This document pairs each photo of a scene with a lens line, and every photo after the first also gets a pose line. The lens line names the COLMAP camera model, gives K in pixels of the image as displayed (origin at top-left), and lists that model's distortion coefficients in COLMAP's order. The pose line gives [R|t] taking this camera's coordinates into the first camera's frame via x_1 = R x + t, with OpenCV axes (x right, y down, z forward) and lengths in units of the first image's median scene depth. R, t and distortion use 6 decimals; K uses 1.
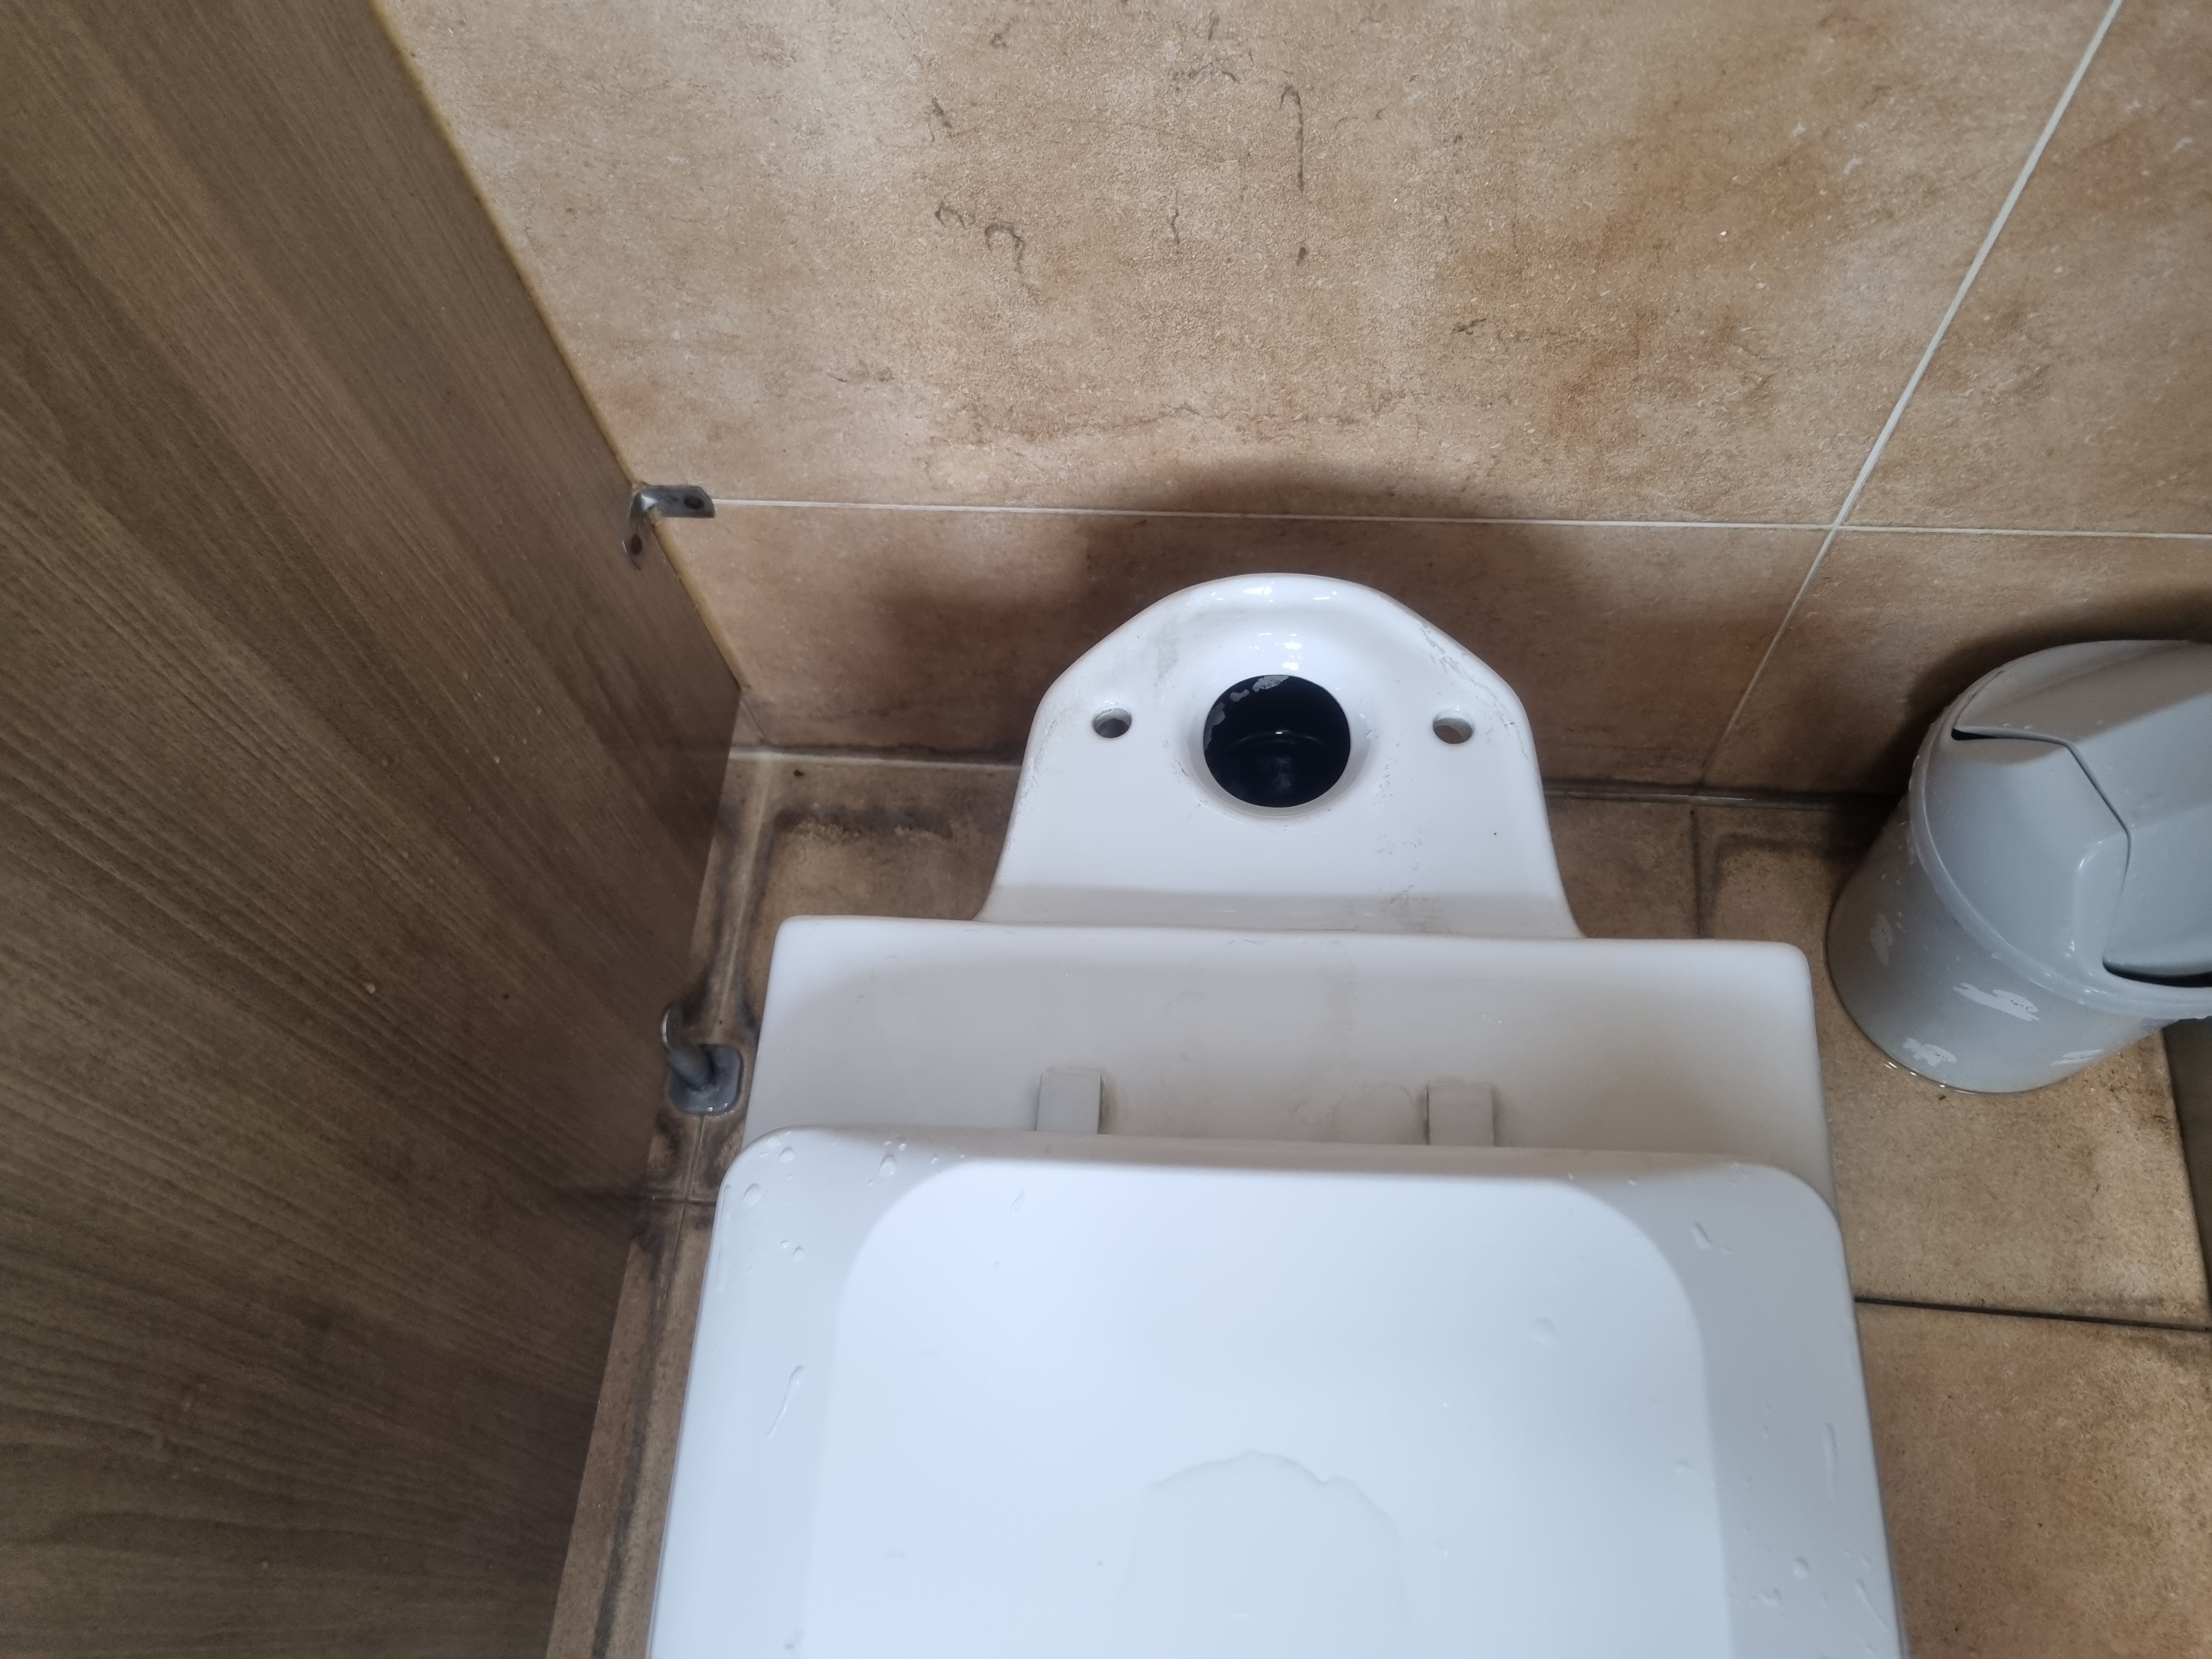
lens RADIAL K [[1697.4, 0, 1089.4], [0, 1697.4, 856.1], [0, 0, 1]] dist [0.049749, -0.029165]
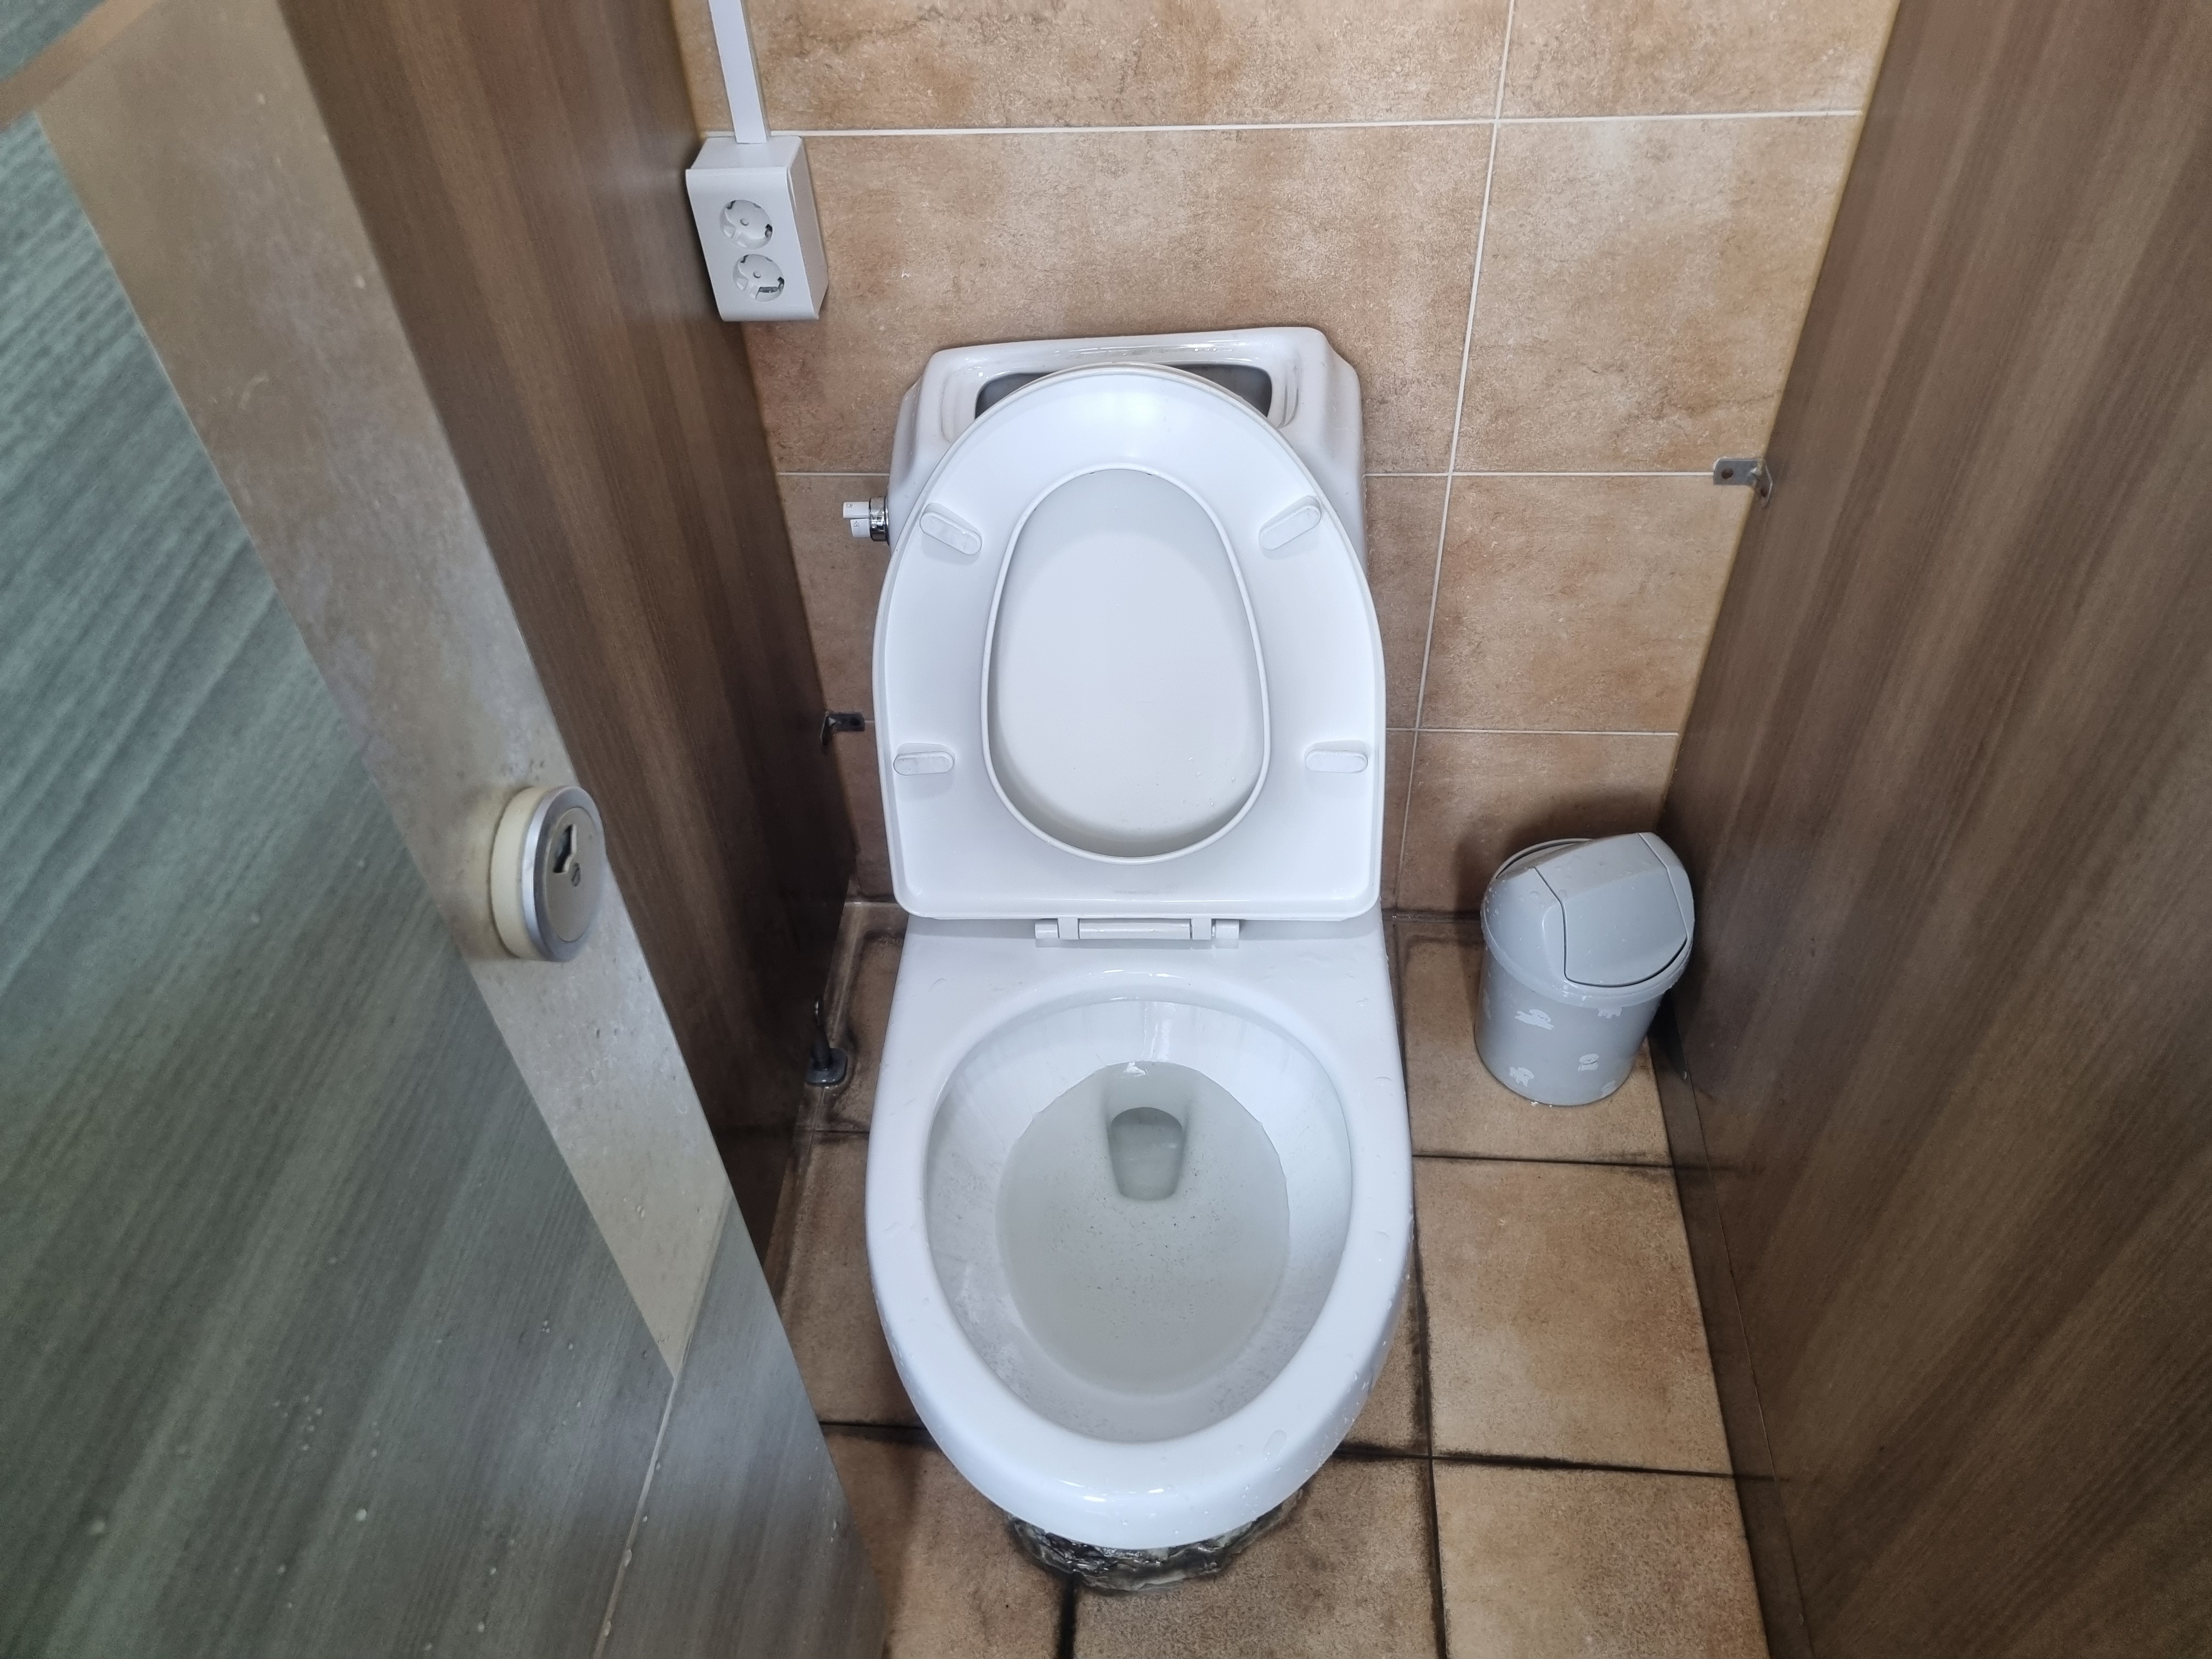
lens RADIAL K [[1698.9, 0, 1096.7], [0, 1698.9, 835.7], [0, 0, 1]] dist [0.037921, -0.008628]
pose [[0.998938, 0.008763, 0.045231, -0.039589], [0.006085, 0.948052, -0.318057, 0.529738], [-0.045669, 0.317995, 0.946992, -0.811169]]
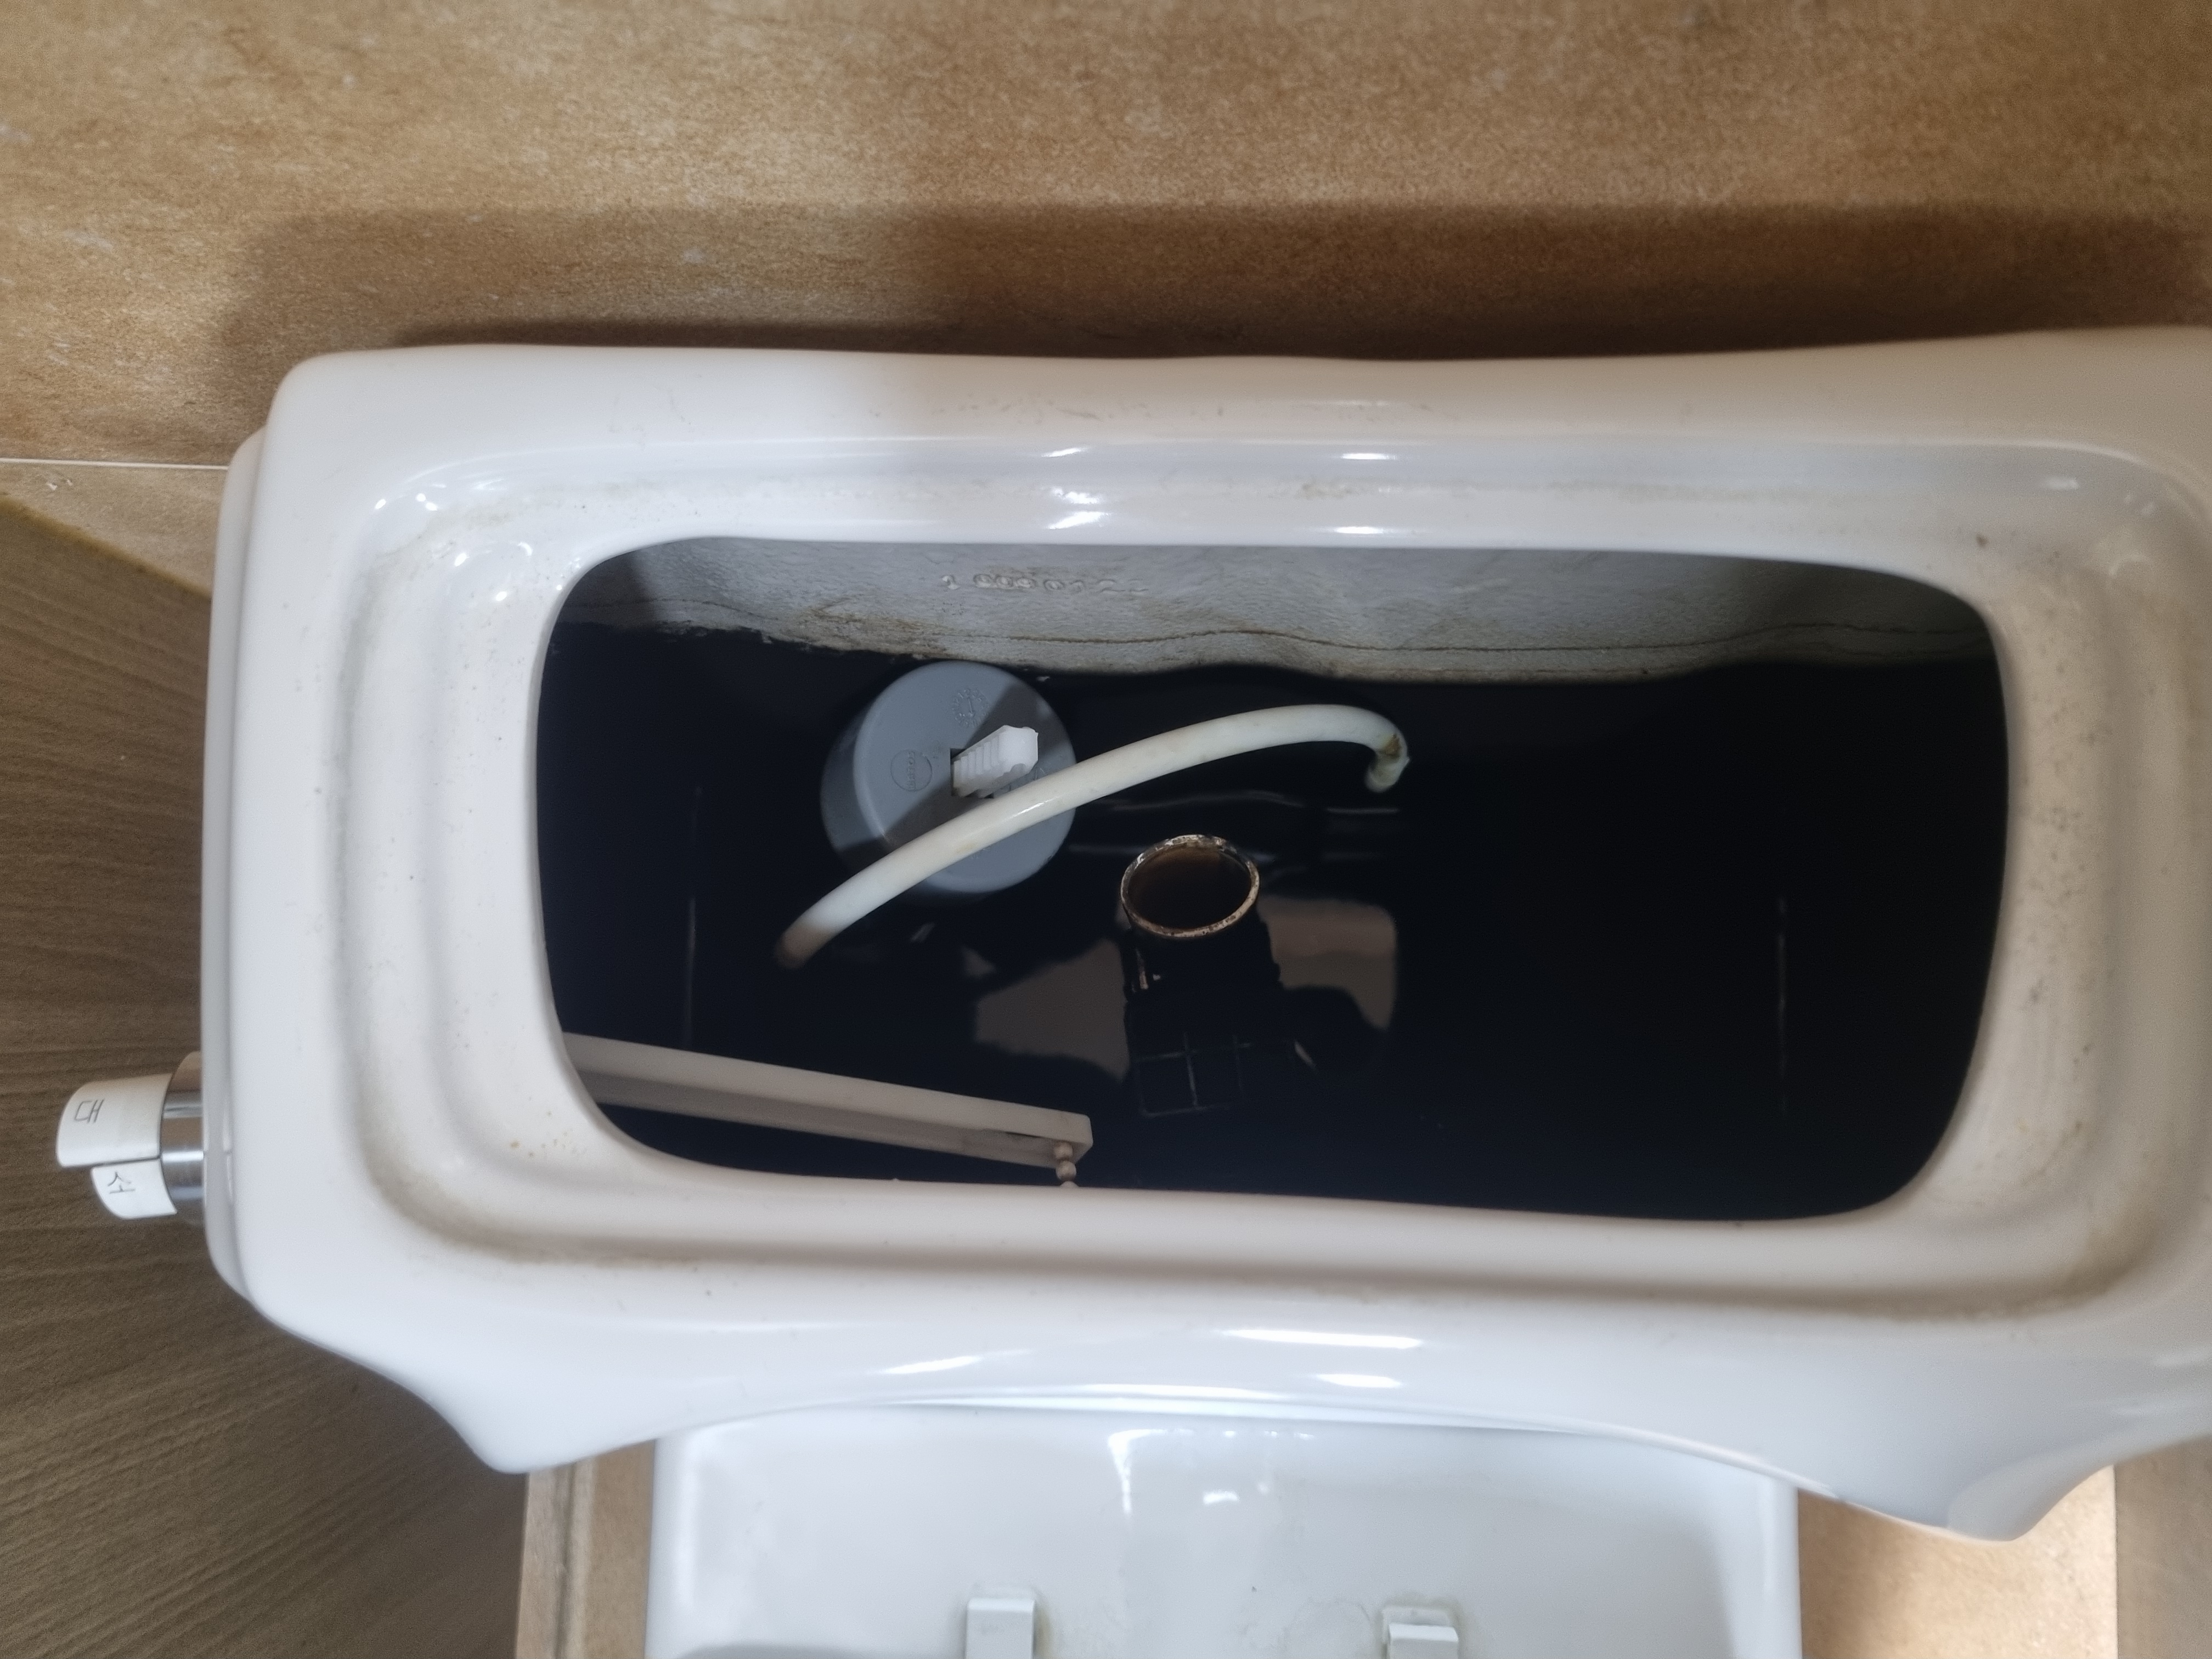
lens RADIAL K [[1662.0, 0, 1074.9], [0, 1662.0, 837.3], [0, 0, 1]] dist [0.064408, -0.070000]
pose [[0.997862, -0.046374, 0.046058, 0.006467], [0.029955, 0.950806, 0.308336, -0.379298], [-0.058091, -0.306297, 0.950162, 0.189736]]
